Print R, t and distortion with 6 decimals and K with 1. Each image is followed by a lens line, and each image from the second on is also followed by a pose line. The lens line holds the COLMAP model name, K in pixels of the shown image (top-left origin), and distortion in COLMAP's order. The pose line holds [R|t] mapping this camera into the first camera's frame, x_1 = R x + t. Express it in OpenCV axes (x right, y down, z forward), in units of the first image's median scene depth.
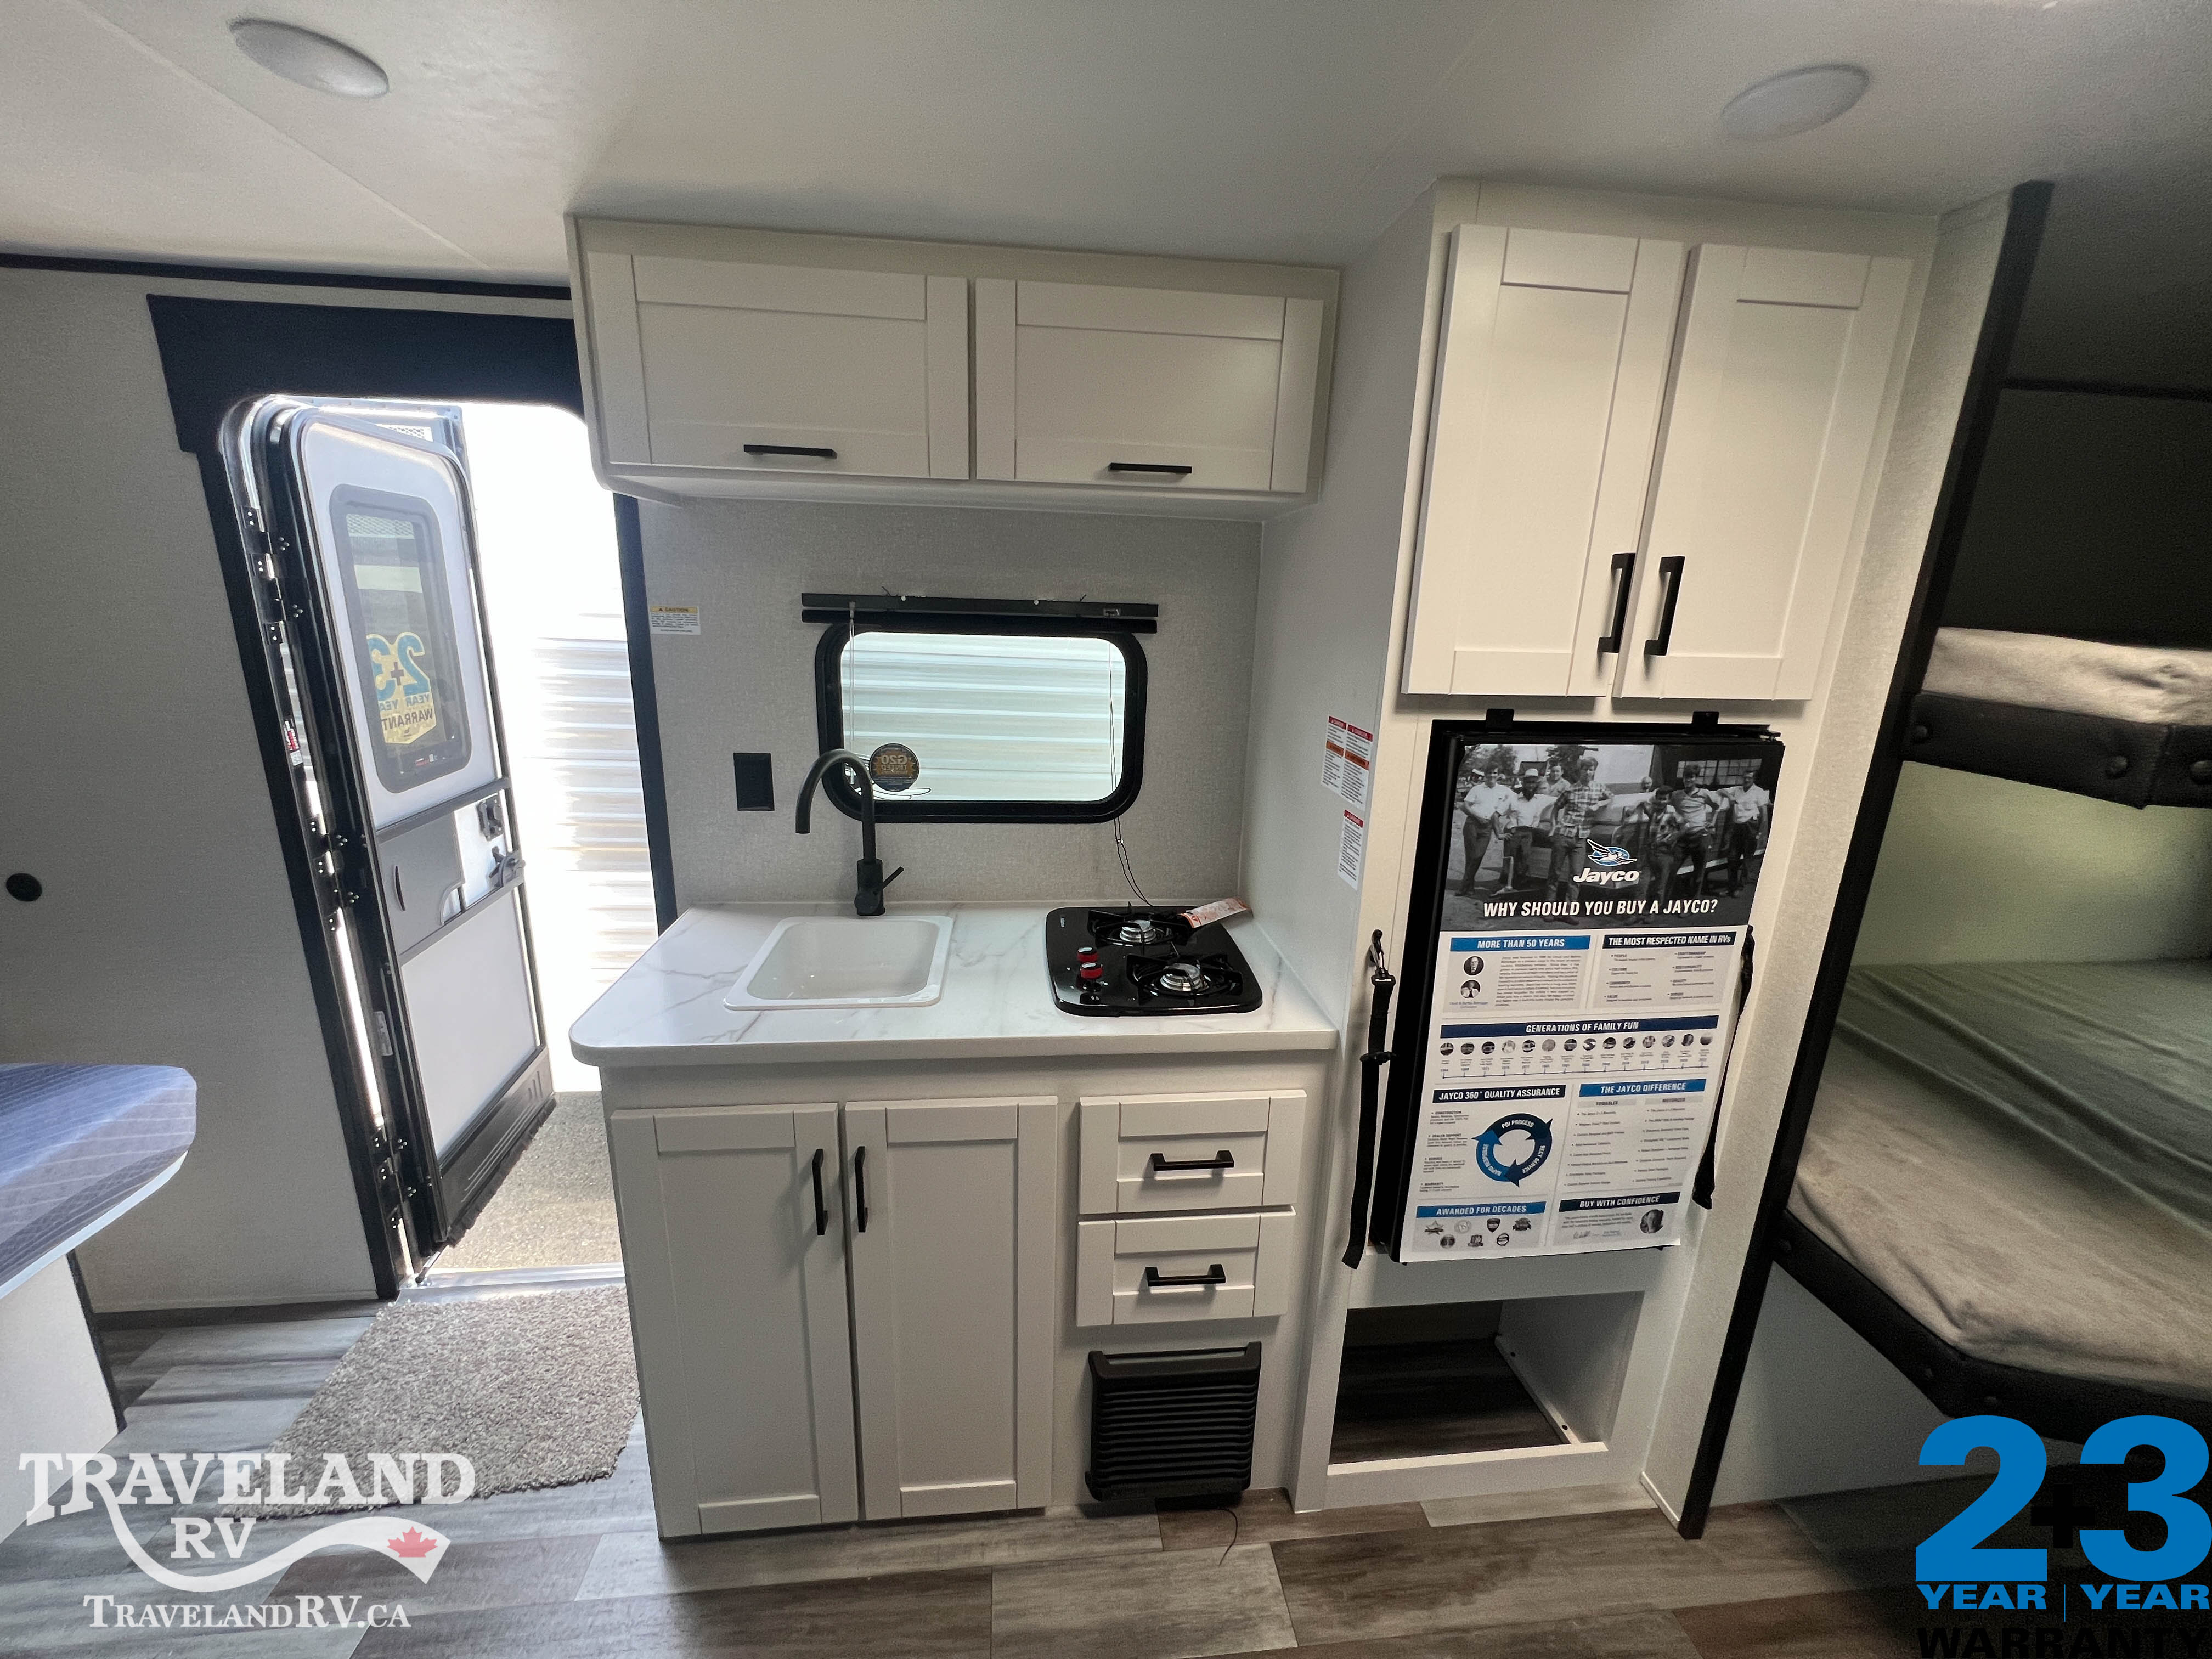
lens RADIAL K [[888.2, 0, 1103.4], [0, 888.2, 825.7], [0, 0, 1]] dist [-0.002058, 0.000599]
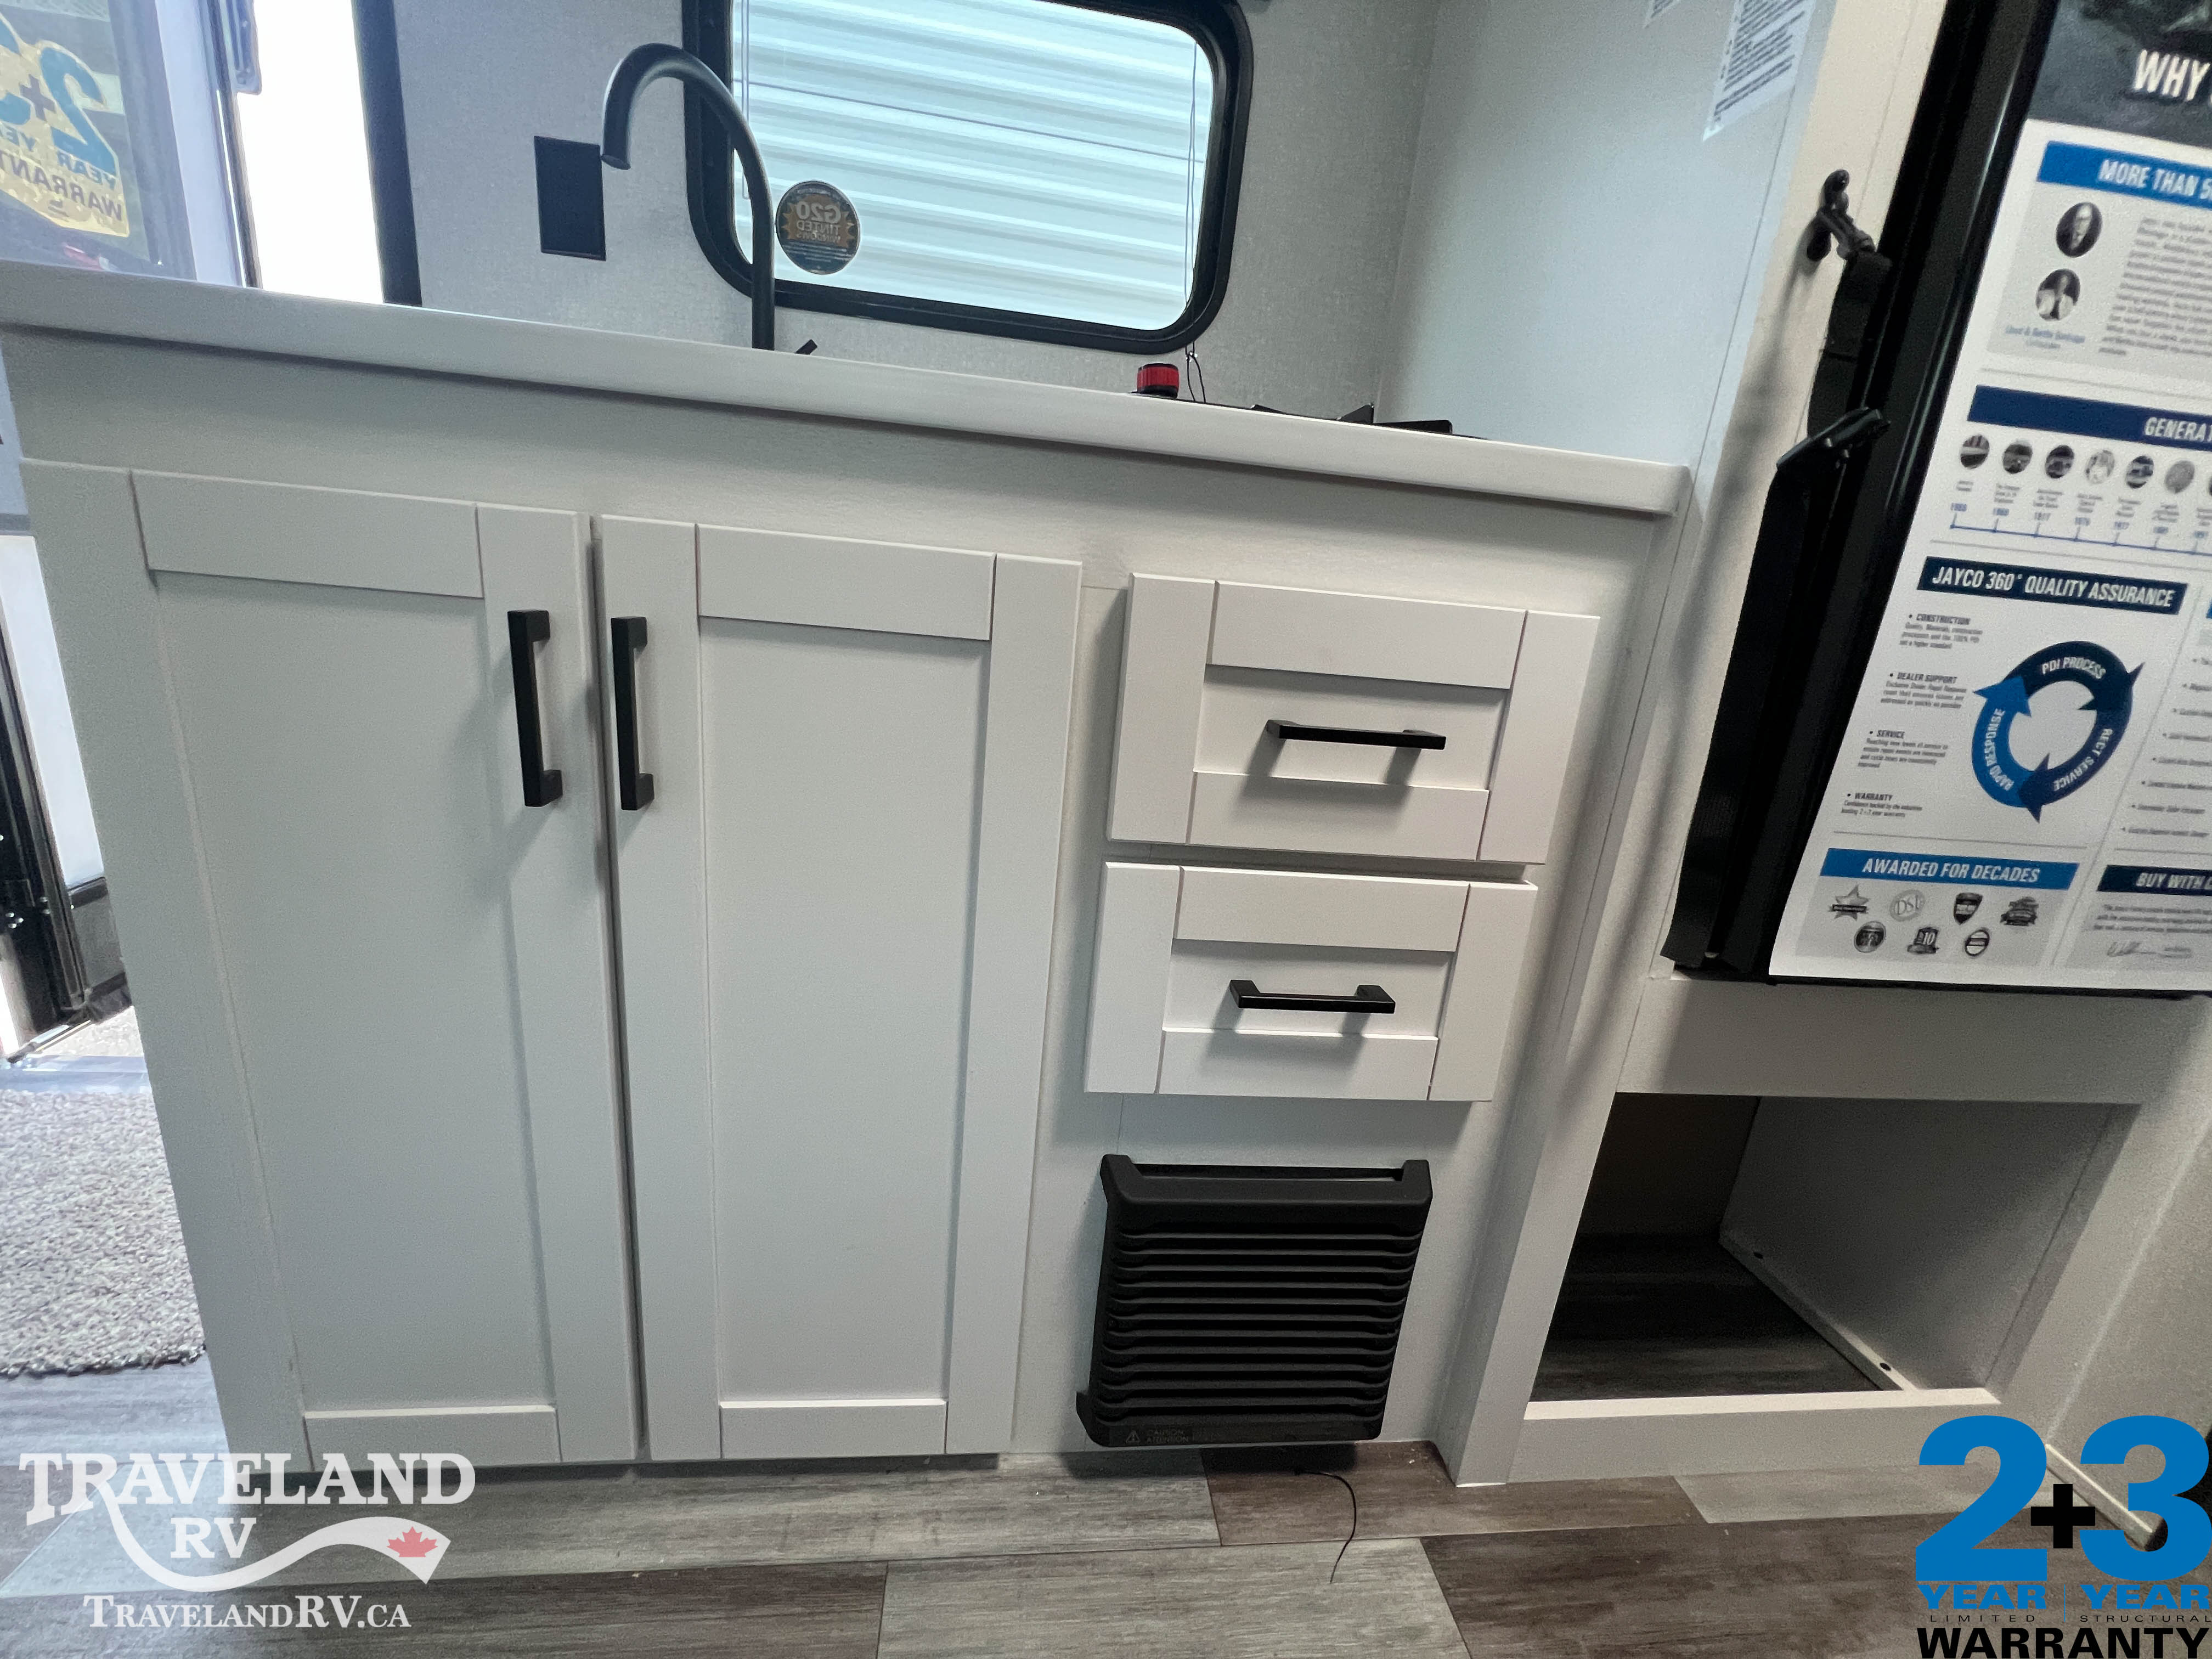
lens RADIAL K [[888.2, 0, 1103.4], [0, 888.2, 825.7], [0, 0, 1]] dist [-0.002058, 0.000599]
pose [[0.997971, 0.060500, 0.019835, -0.041234], [-0.060695, 0.998113, 0.009342, 0.431800], [-0.019233, -0.010527, 0.999760, 0.530288]]
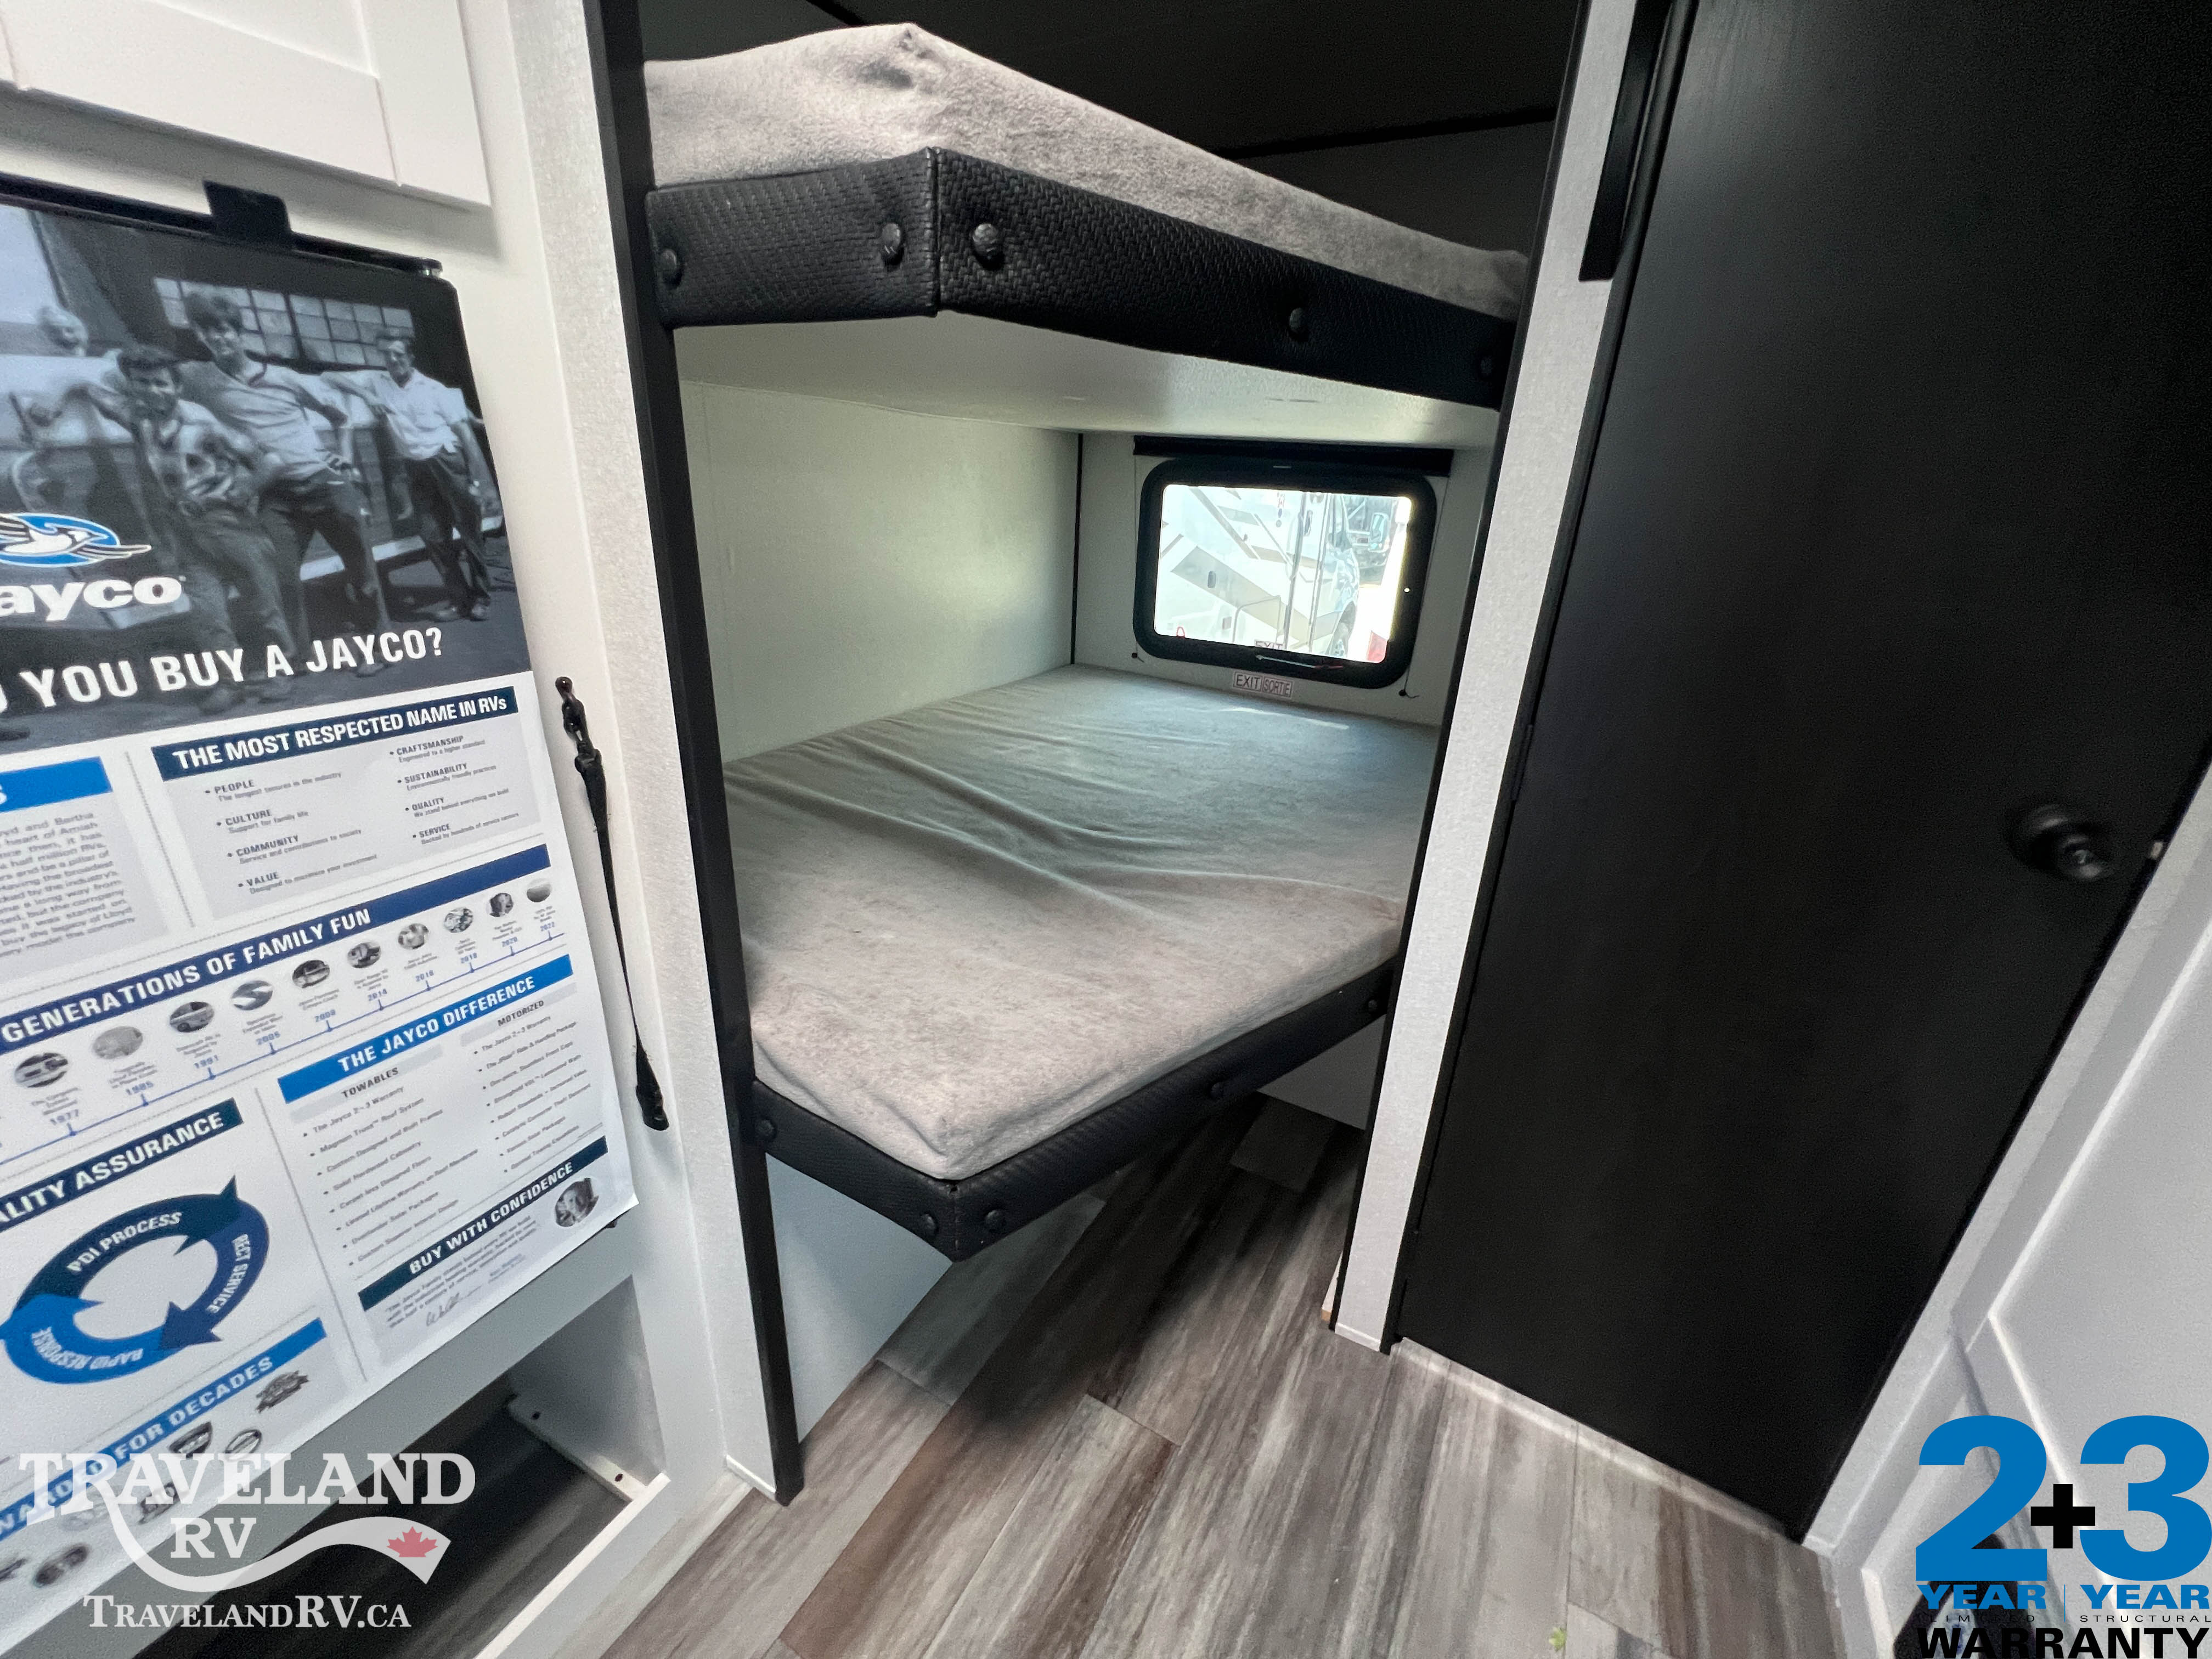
lens RADIAL K [[886.2, 0, 1104.2], [0, 886.2, 826.8], [0, 0, 1]] dist [-0.000533, 0.000377]
pose [[0.579140, -0.297408, 0.759042, 0.460880], [0.173655, 0.954716, 0.241580, 0.125388], [-0.796518, -0.008097, 0.604561, 0.368424]]
